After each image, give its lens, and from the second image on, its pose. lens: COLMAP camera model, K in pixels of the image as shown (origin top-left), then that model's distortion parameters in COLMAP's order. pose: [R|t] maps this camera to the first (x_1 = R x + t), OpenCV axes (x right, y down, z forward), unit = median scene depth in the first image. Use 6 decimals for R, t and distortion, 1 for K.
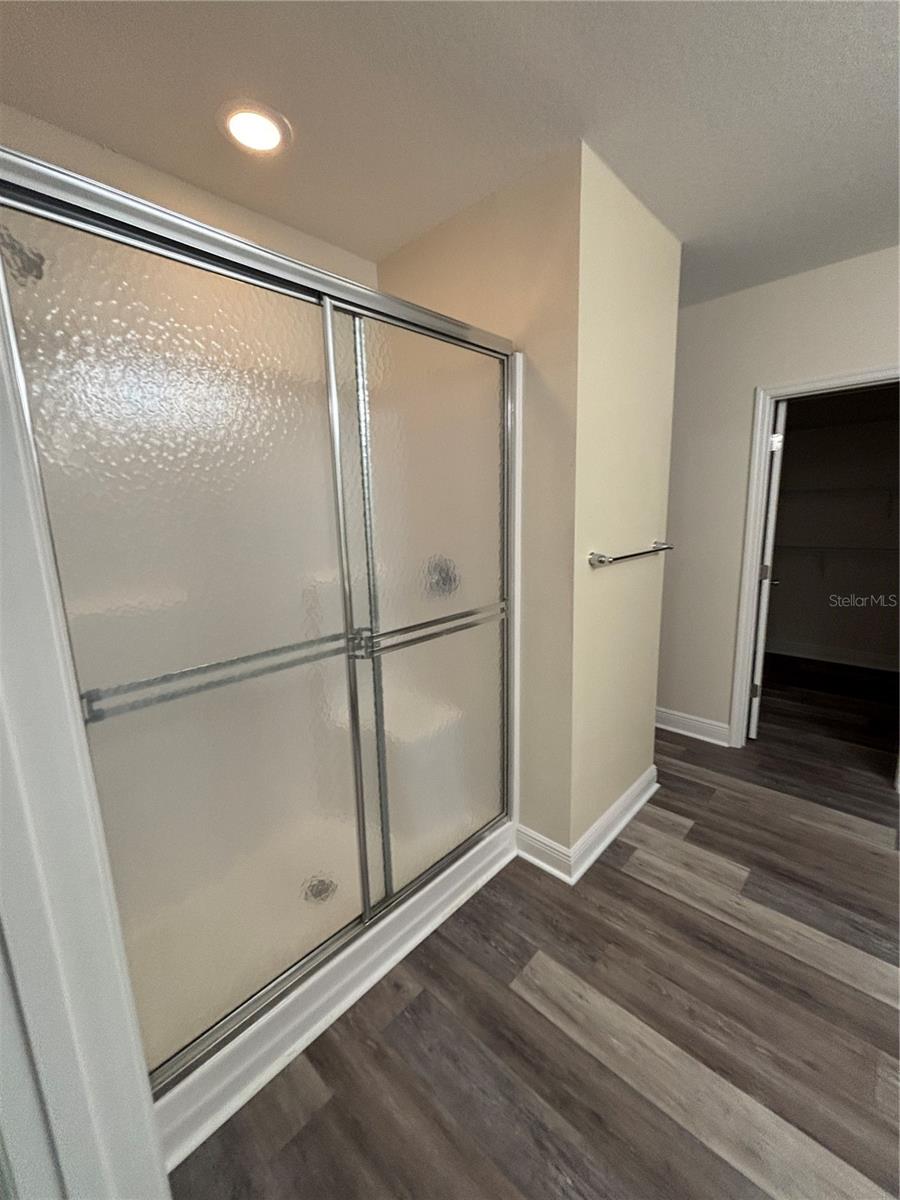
lens RADIAL K [[484.0, 0, 448.3], [0, 484.0, 598.2], [0, 0, 1]] dist [-0.004185, 0.000884]
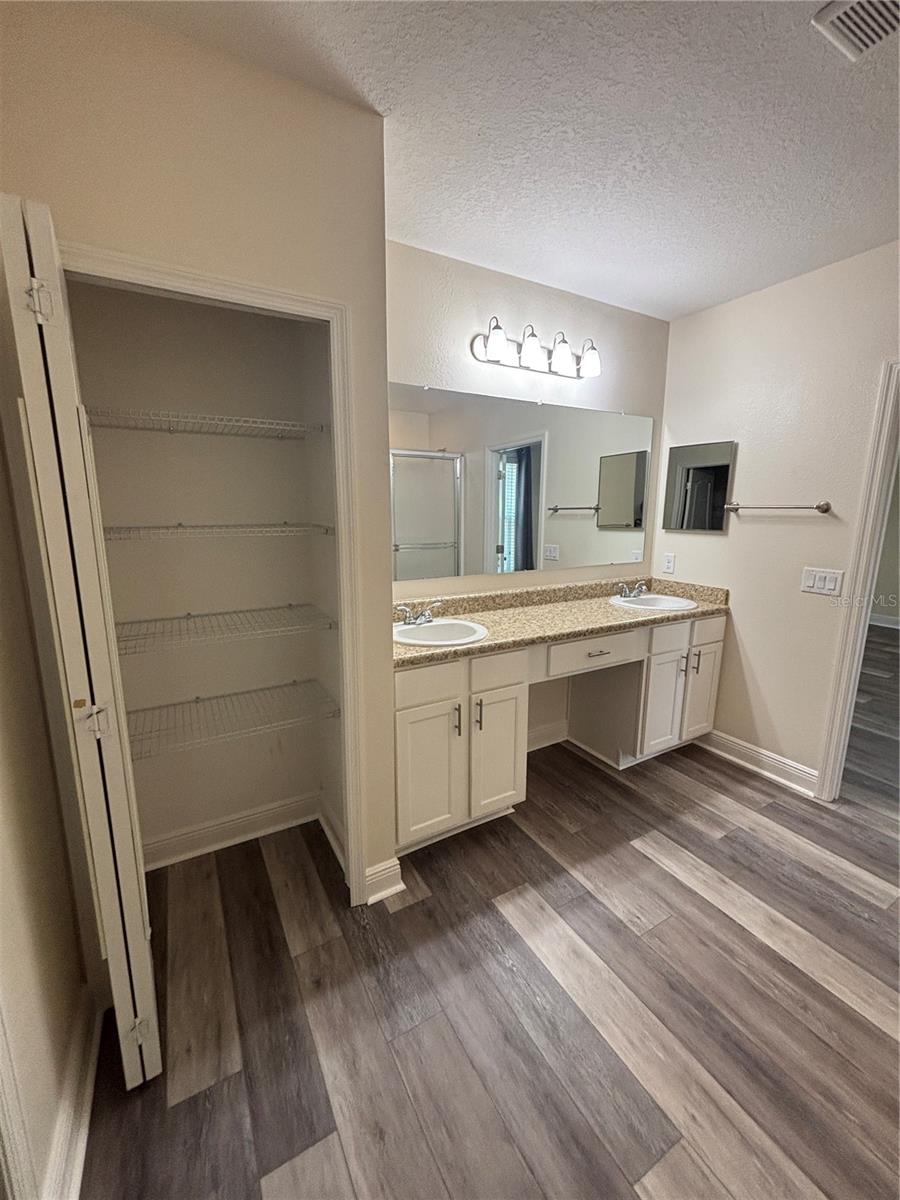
lens RADIAL K [[484.0, 0, 446.1], [0, 484.0, 594.7], [0, 0, 1]] dist [-0.004185, 0.000884]
pose [[-0.958040, -0.030654, 0.284989, 0.930400], [0.075871, 0.931681, 0.355267, -0.357955], [-0.276409, 0.361983, -0.890262, 1.734006]]
